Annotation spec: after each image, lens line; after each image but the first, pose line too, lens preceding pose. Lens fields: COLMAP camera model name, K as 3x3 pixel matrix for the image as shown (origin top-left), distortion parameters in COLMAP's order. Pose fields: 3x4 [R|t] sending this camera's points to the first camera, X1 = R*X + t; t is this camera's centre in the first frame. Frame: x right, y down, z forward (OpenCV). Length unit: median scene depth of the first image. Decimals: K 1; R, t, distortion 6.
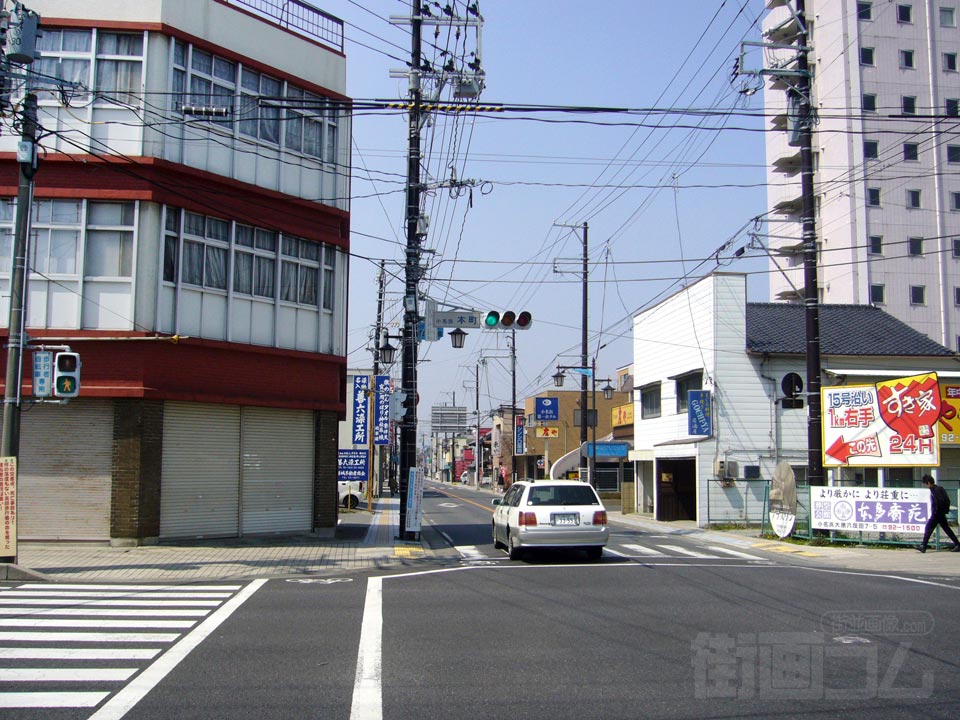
lens RADIAL K [[1037.0, 0, 480.4], [0, 1037.0, 363.3], [0, 0, 1]] dist [-0.135902, 0.000000]
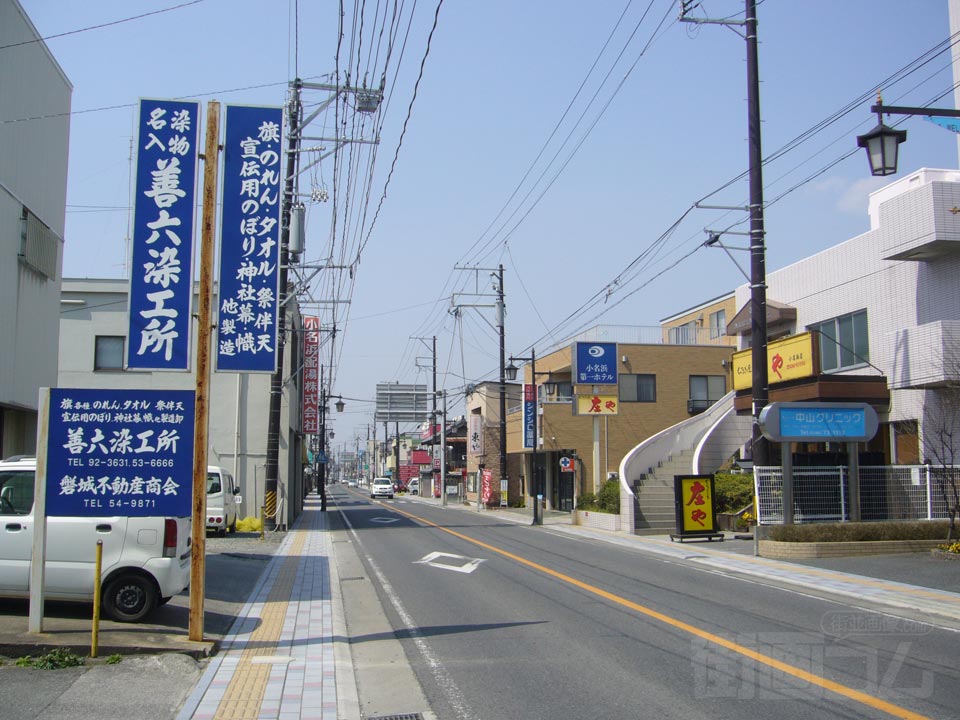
lens RADIAL K [[1037.0, 0, 478.6], [0, 1037.0, 358.6], [0, 0, 1]] dist [-0.135902, 0.000000]
pose [[0.998019, -0.000454, 0.062916, -0.053673], [0.001139, 0.999940, -0.010852, 0.076390], [-0.062907, 0.010902, 0.997960, 0.729082]]
